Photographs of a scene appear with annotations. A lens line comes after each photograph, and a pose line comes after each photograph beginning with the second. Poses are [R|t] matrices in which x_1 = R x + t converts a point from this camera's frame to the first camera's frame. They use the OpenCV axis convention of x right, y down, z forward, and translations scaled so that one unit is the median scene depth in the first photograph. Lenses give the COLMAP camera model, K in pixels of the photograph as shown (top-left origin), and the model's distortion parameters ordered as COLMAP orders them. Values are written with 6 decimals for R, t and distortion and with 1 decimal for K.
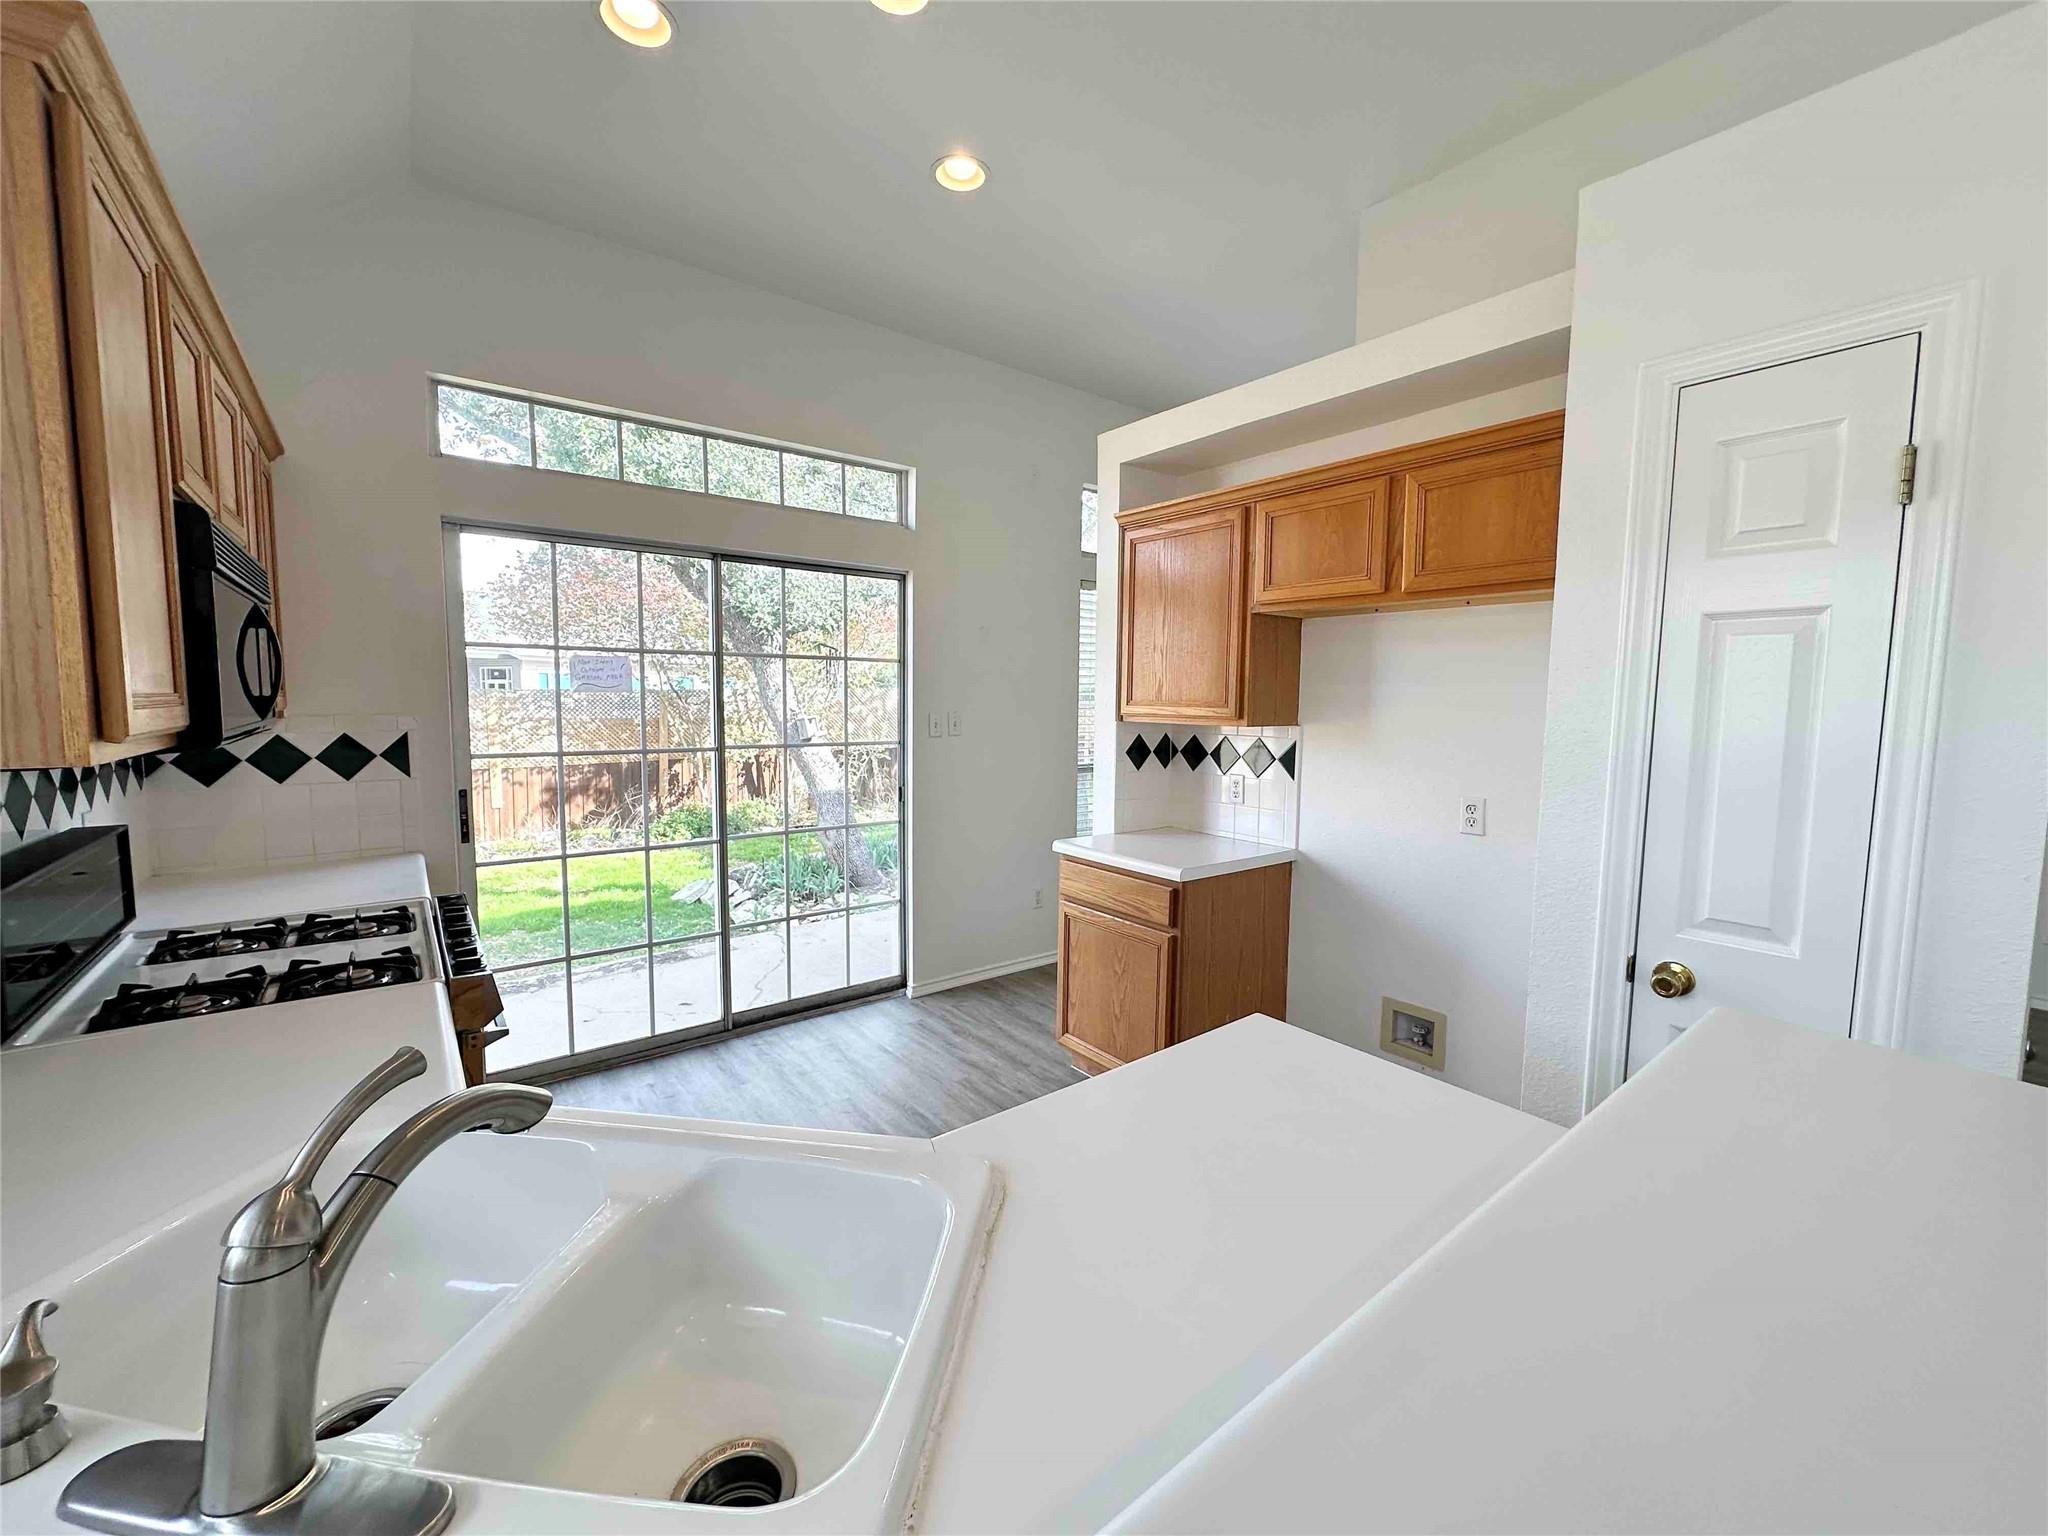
lens RADIAL K [[814.7, 0, 1056.8], [0, 814.7, 758.2], [0, 0, 1]] dist [-0.000454, -0.000057]
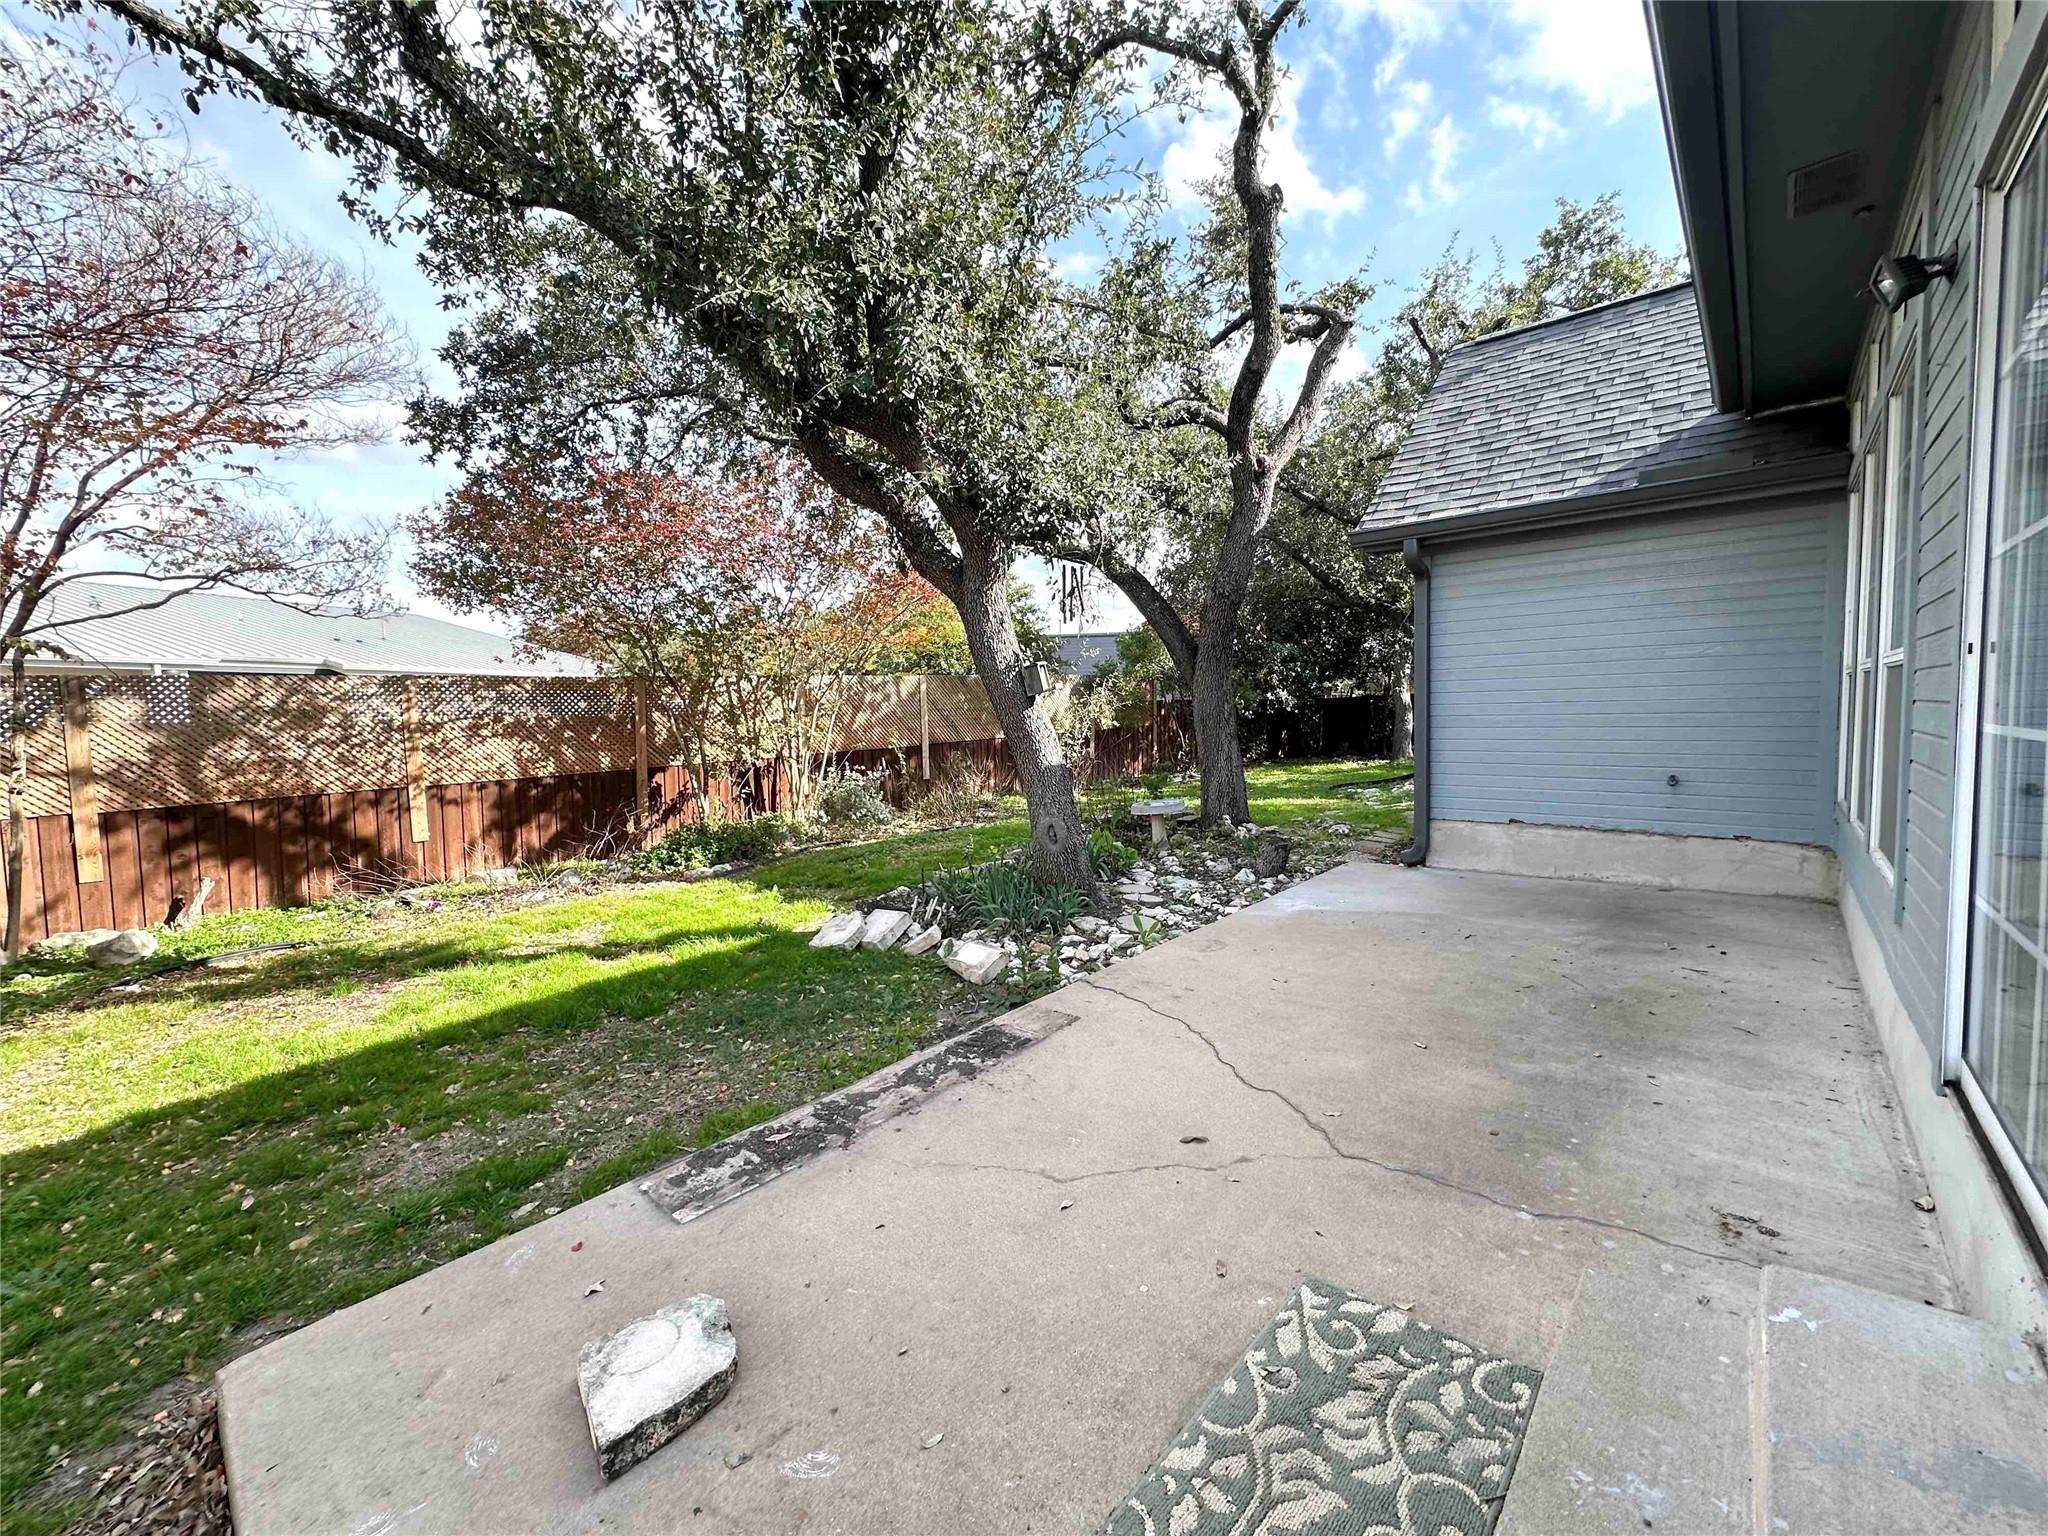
lens RADIAL K [[814.7, 0, 1056.8], [0, 814.7, 758.2], [0, 0, 1]] dist [-0.000454, -0.000057]
pose [[0.985270, -0.042833, 0.165556, -0.802643], [0.046191, 0.998797, -0.016484, 0.083134], [-0.164651, 0.023888, 0.986063, 0.648808]]
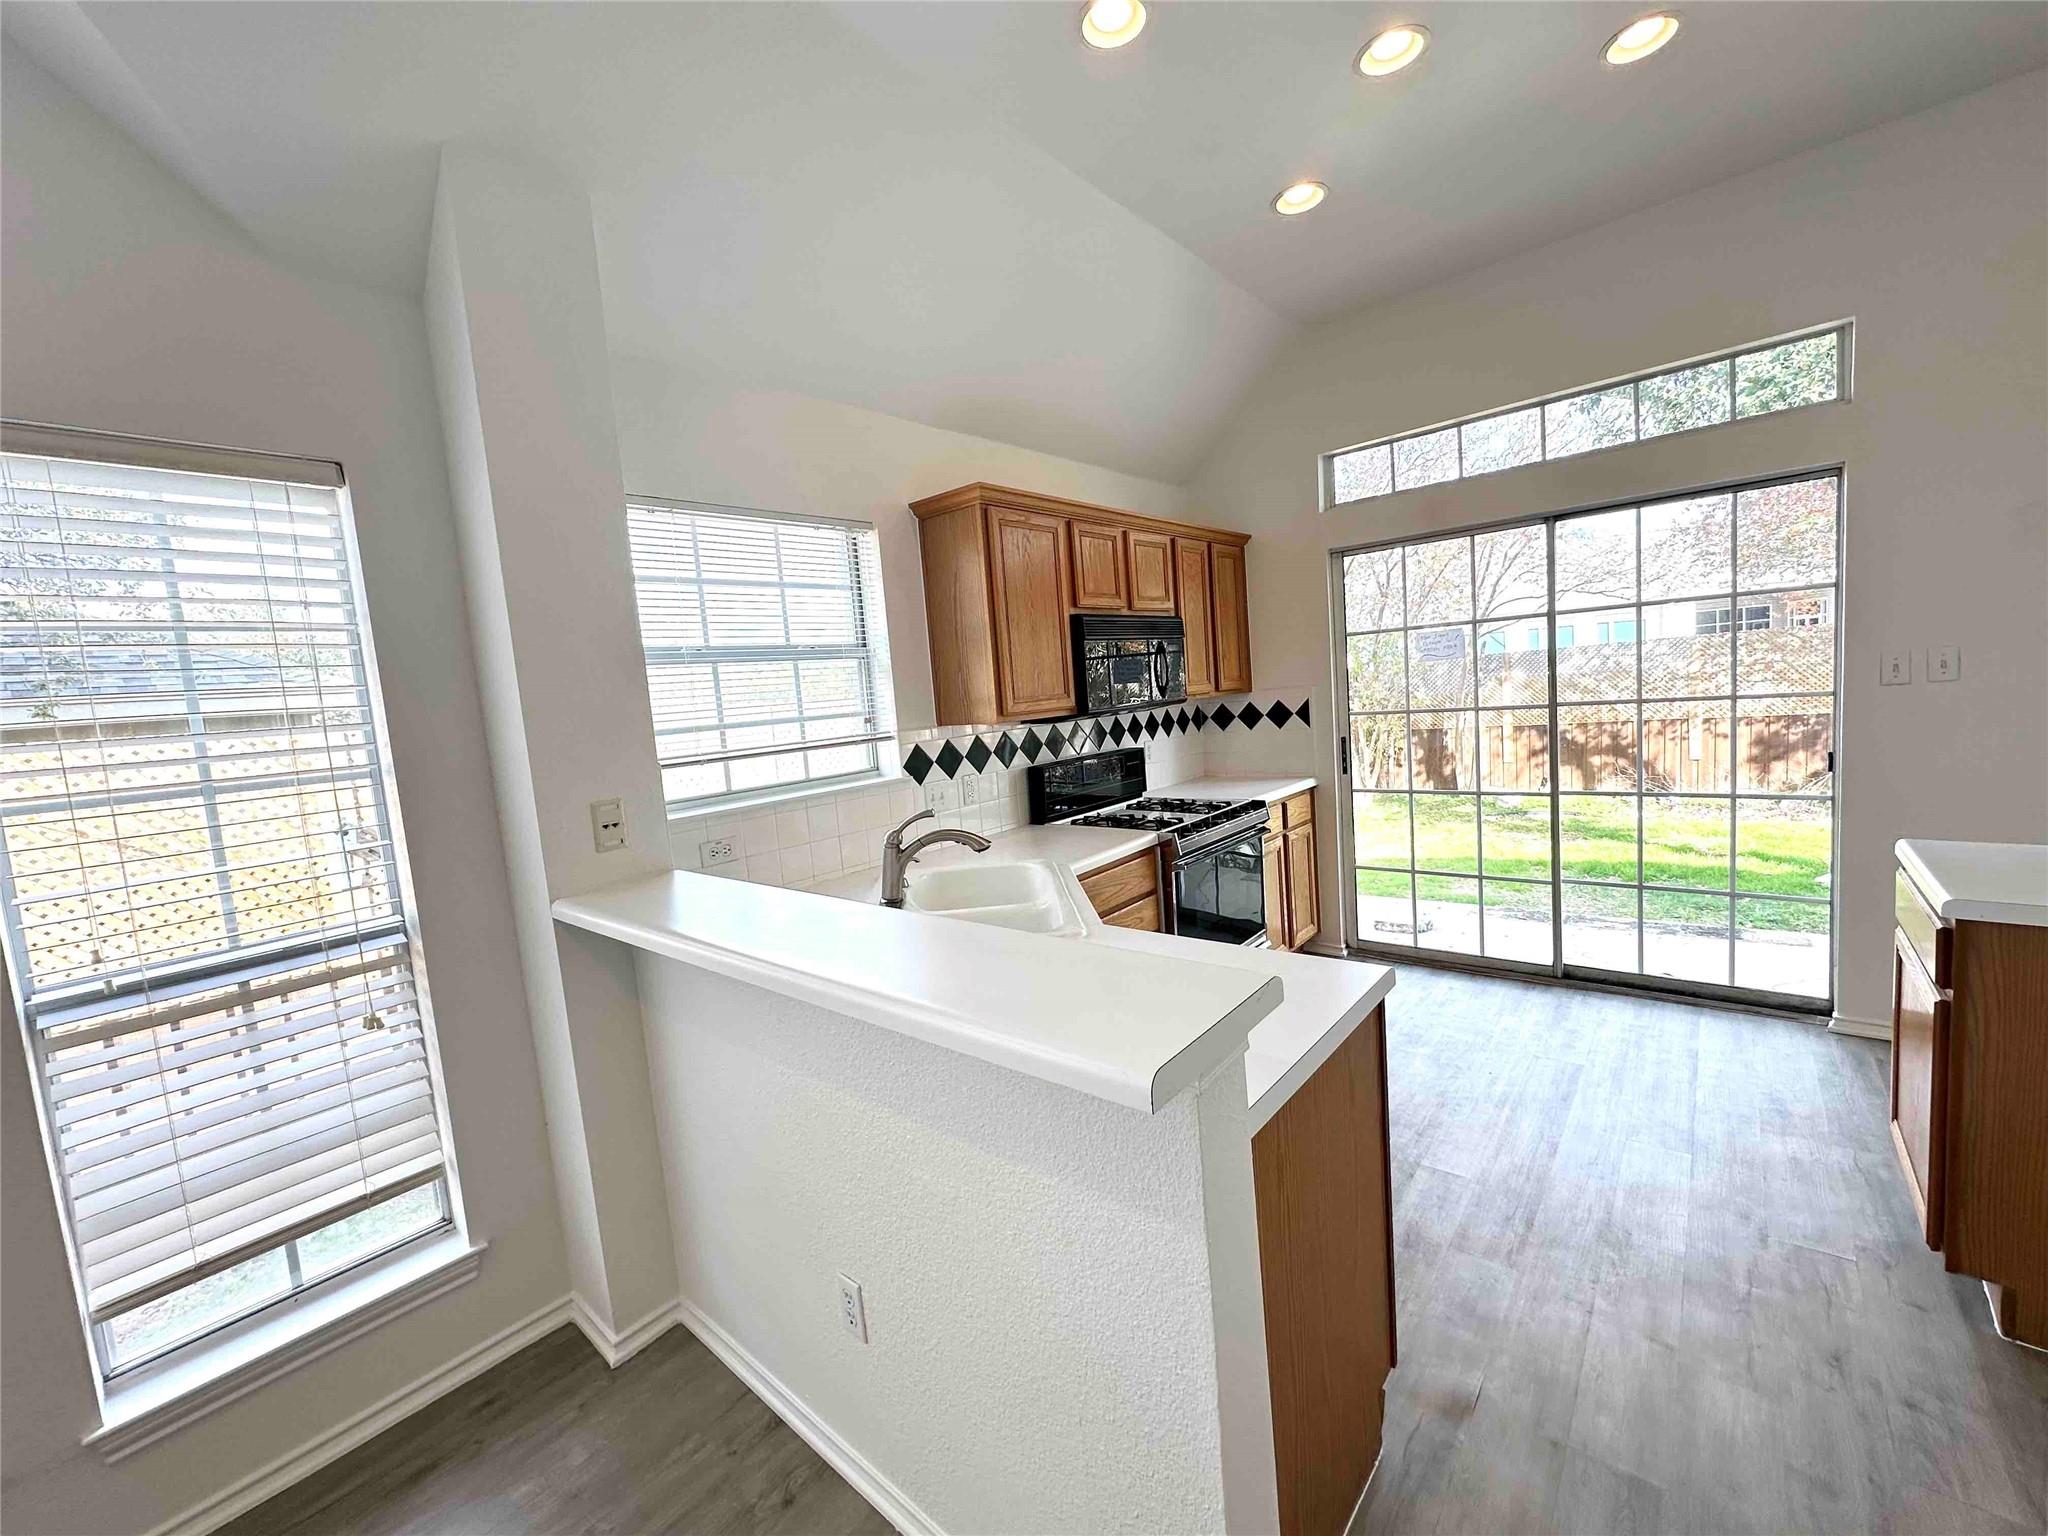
lens RADIAL K [[842.4, 0, 1024.0], [0, 842.4, 768.0], [0, 0, 1]] dist [0.010627, 0.000086]
pose [[0.182476, 0.067360, -0.980900, 0.458782], [0.005476, 0.997565, 0.069523, -0.009791], [0.983195, -0.018057, 0.181663, 0.125862]]
